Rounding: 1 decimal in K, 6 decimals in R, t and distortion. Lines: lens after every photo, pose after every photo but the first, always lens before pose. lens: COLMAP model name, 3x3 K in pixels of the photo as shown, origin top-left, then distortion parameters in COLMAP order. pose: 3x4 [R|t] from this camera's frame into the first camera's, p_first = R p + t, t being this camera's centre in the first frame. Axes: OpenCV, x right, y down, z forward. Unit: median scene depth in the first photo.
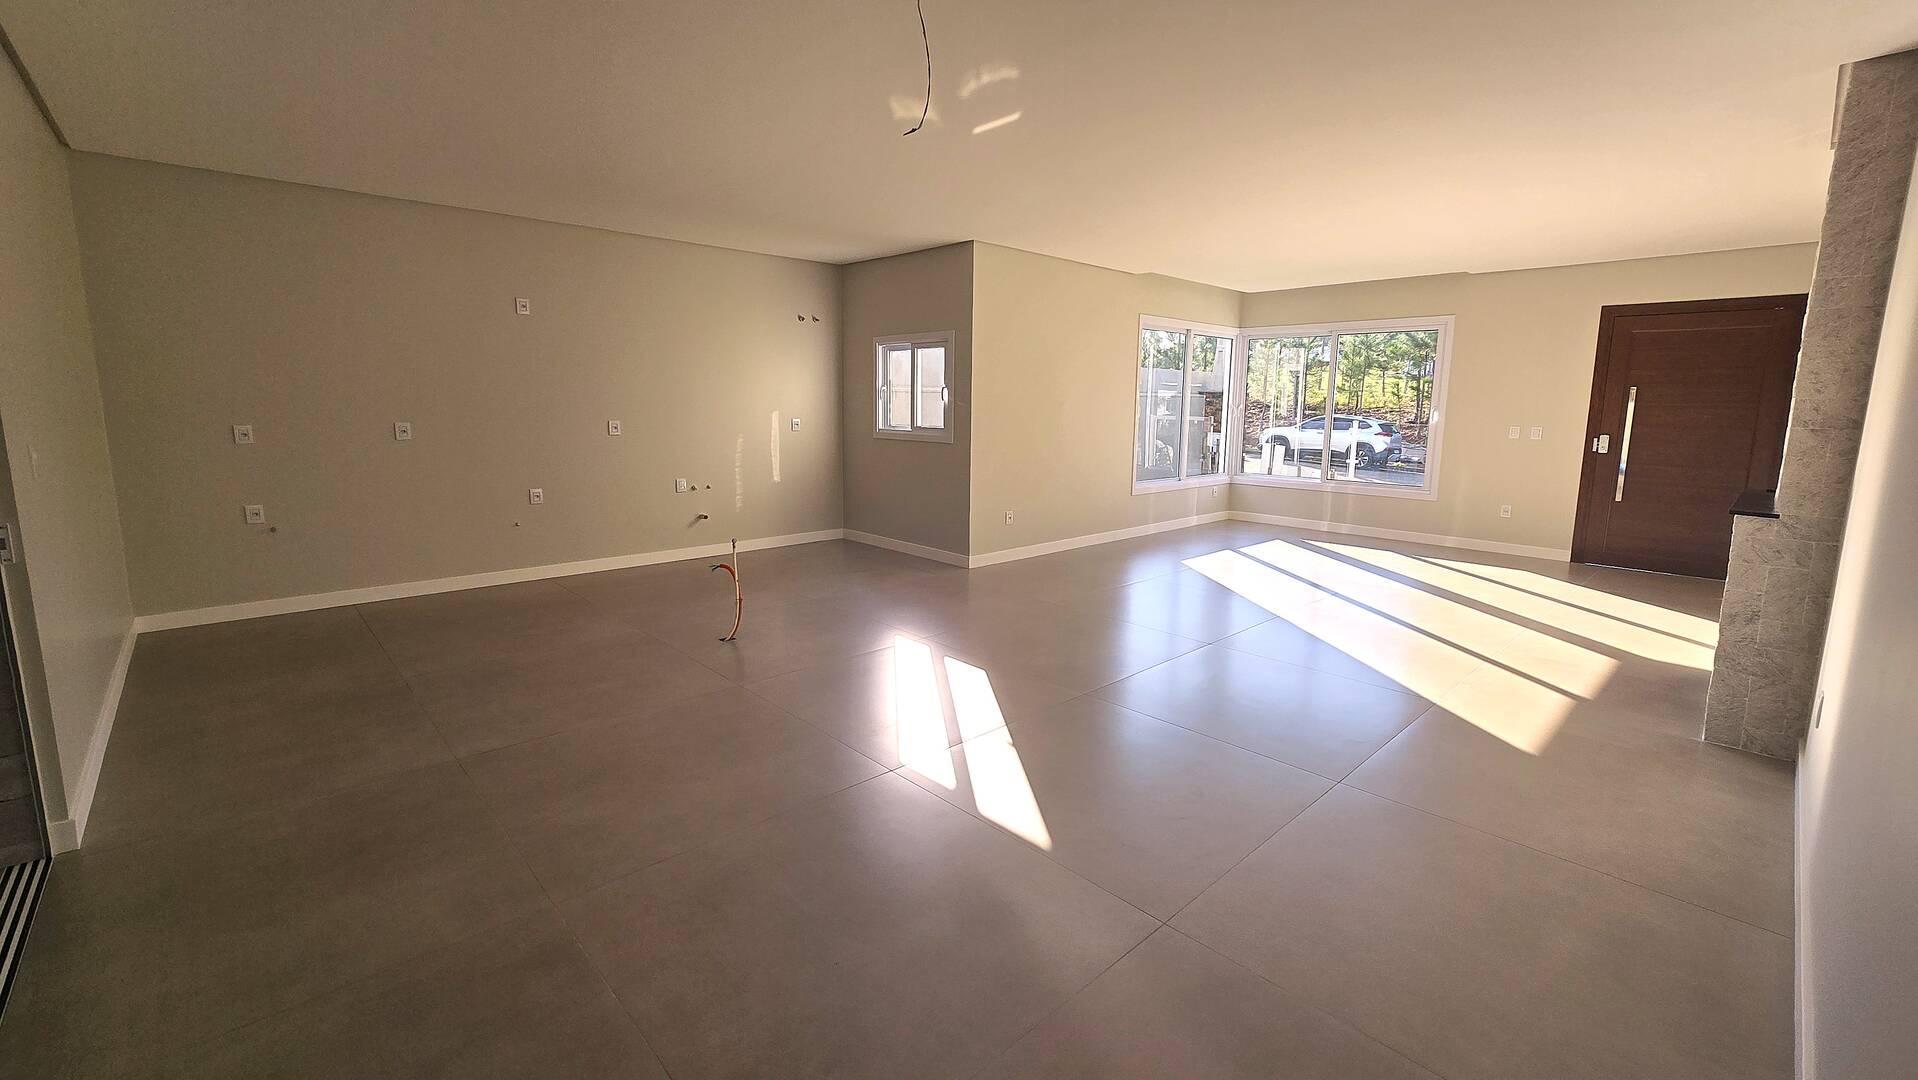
lens RADIAL K [[787.4, 0, 957.8], [0, 787.4, 521.3], [0, 0, 1]] dist [-0.004856, 0.000614]
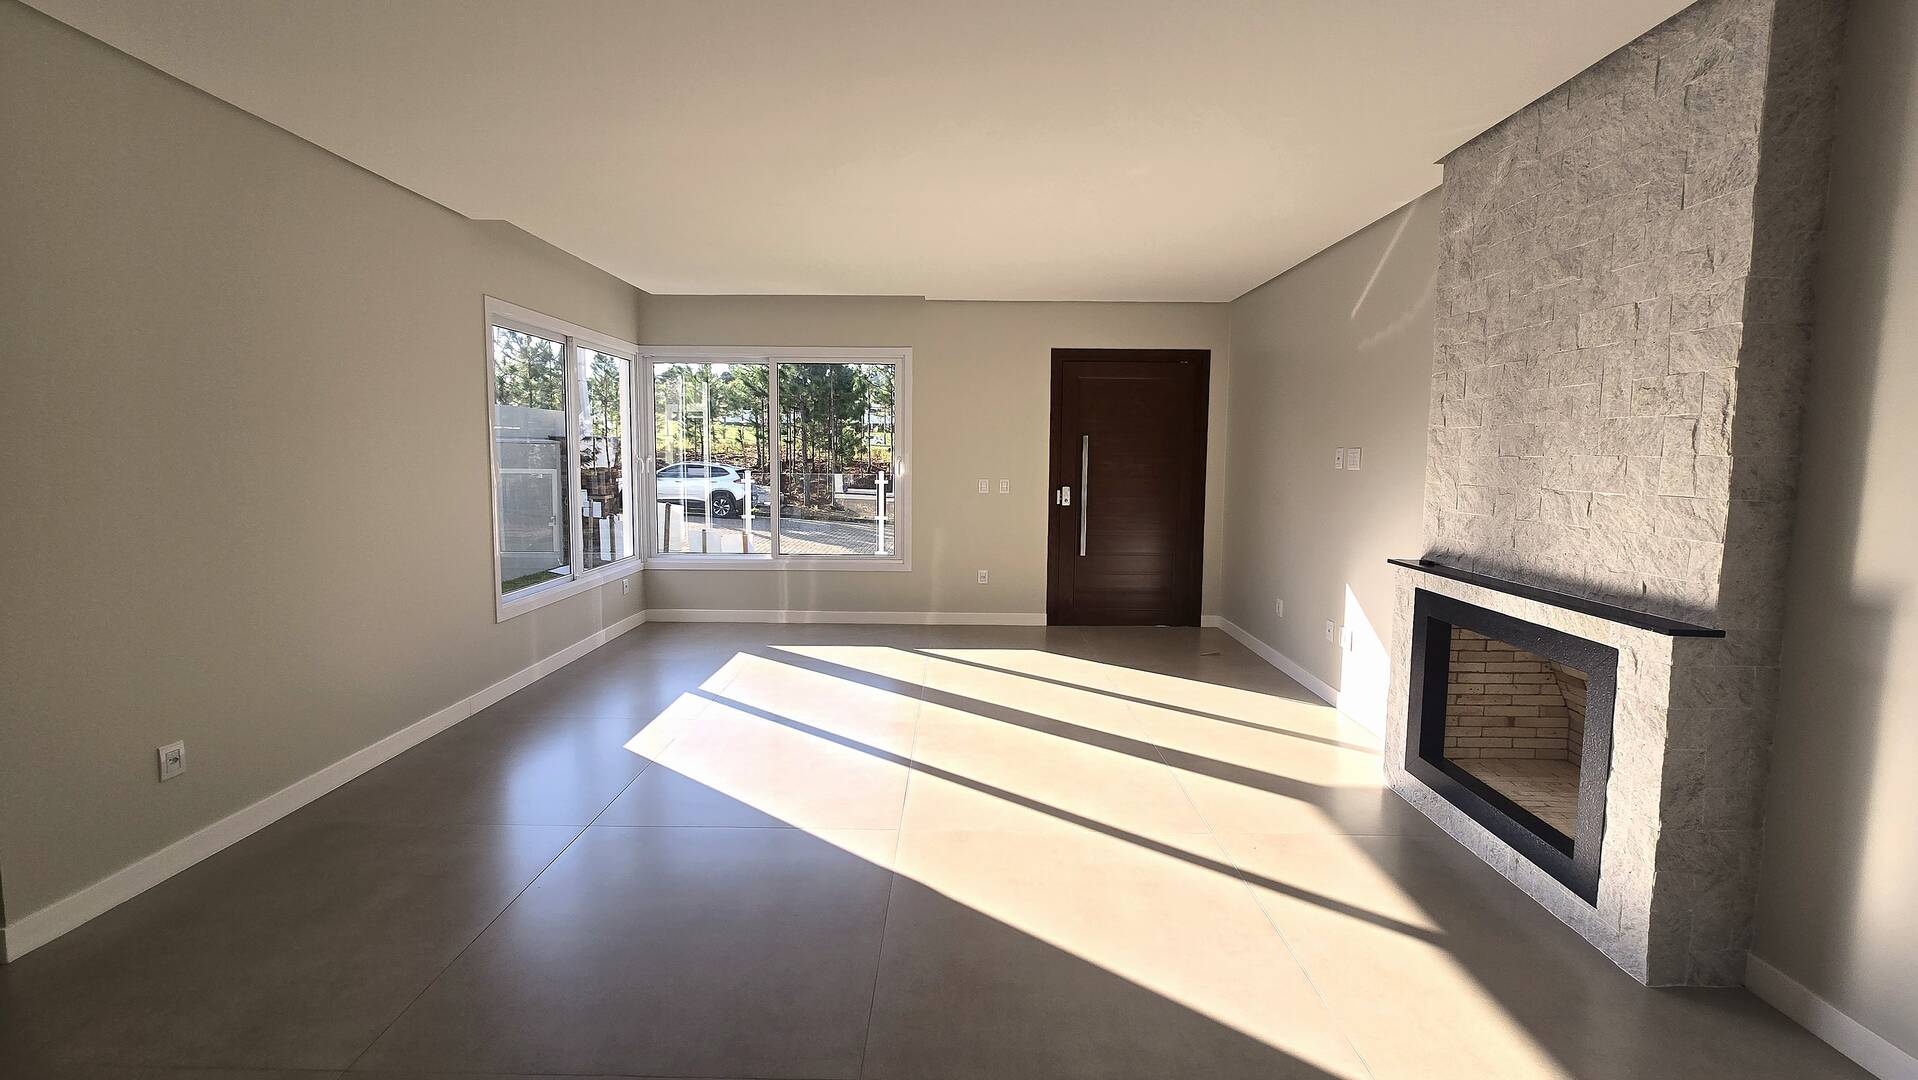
lens RADIAL K [[787.4, 0, 954.8], [0, 787.4, 517.4], [0, 0, 1]] dist [-0.004856, 0.000614]
pose [[0.691879, -0.064249, 0.719149, 0.057553], [0.108330, 0.993995, -0.015419, -0.069339], [-0.713840, 0.088574, 0.694685, 0.423242]]
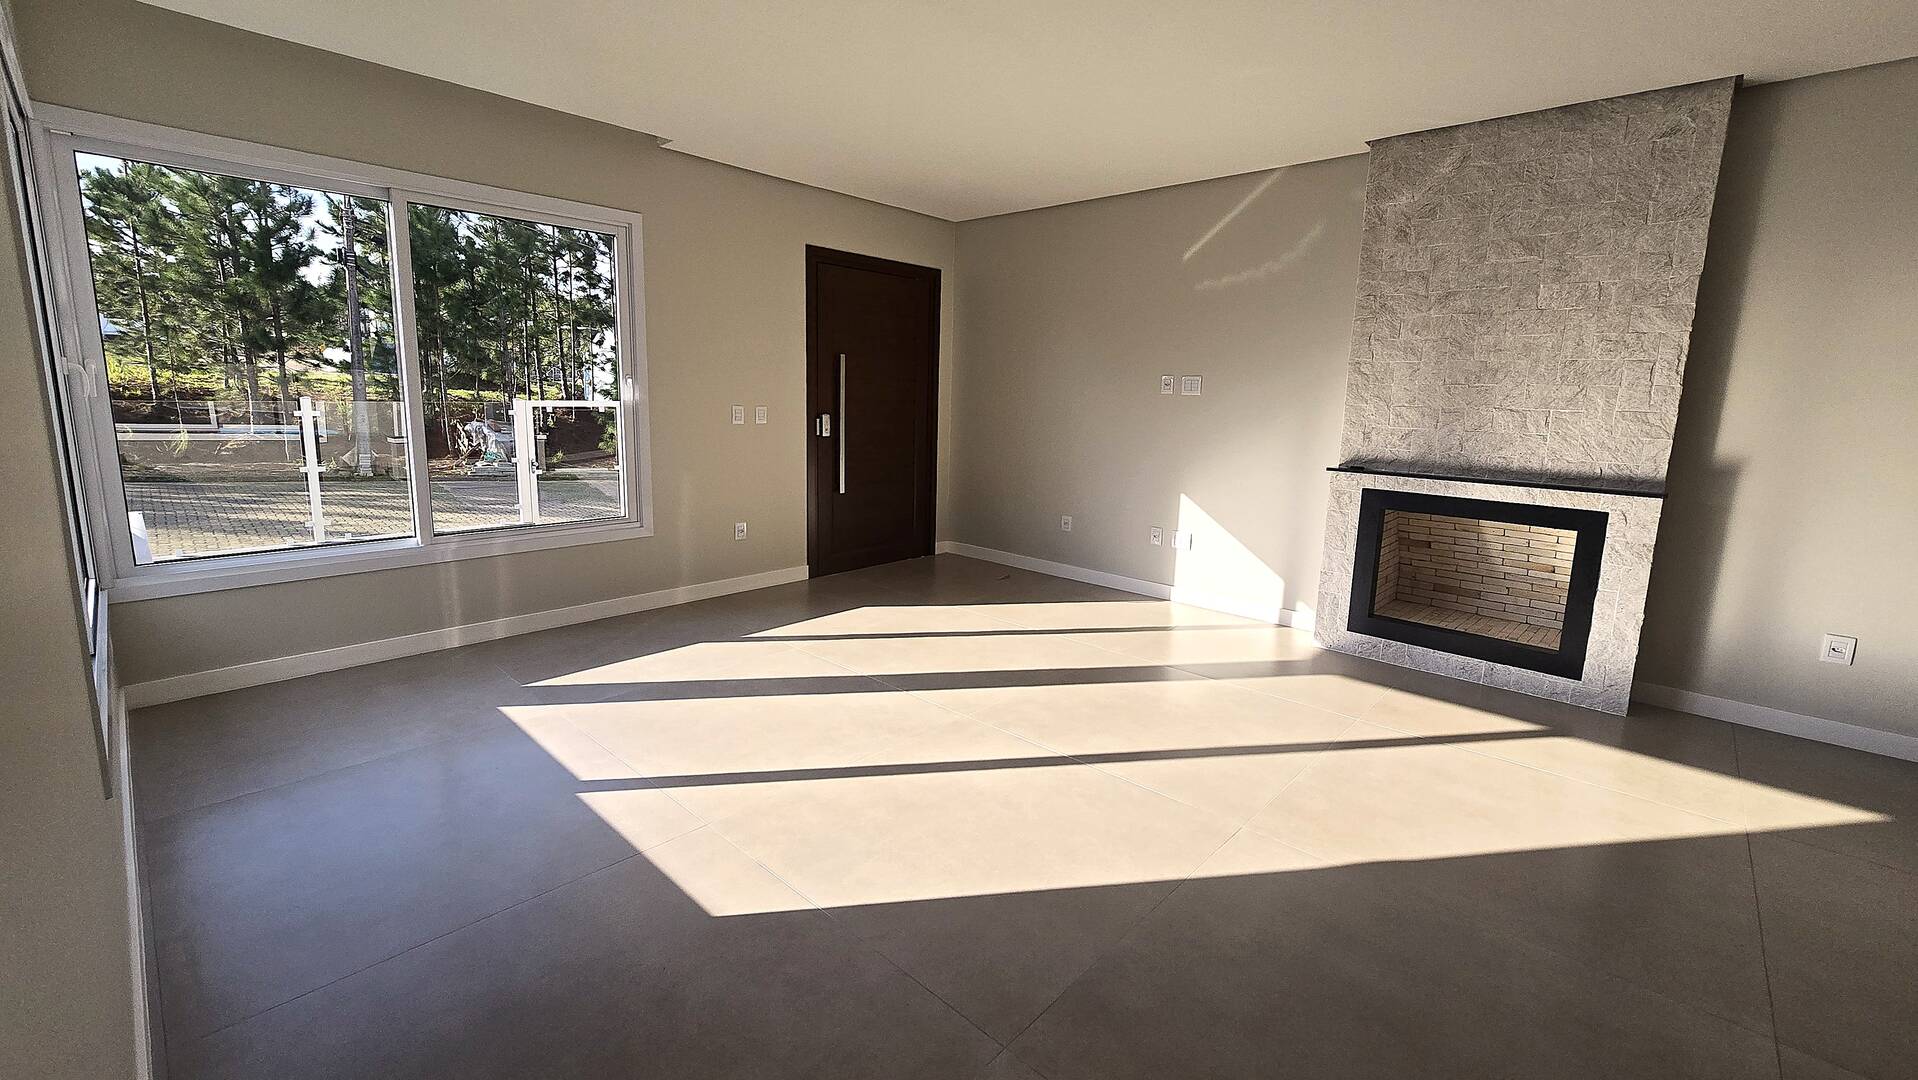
lens RADIAL K [[787.4, 0, 957.9], [0, 787.4, 517.9], [0, 0, 1]] dist [-0.004856, 0.000614]
pose [[-0.068307, -0.172181, 0.982694, 0.016995], [0.126687, 0.975524, 0.179730, -0.125577], [-0.989588, 0.136772, -0.044822, 0.862217]]
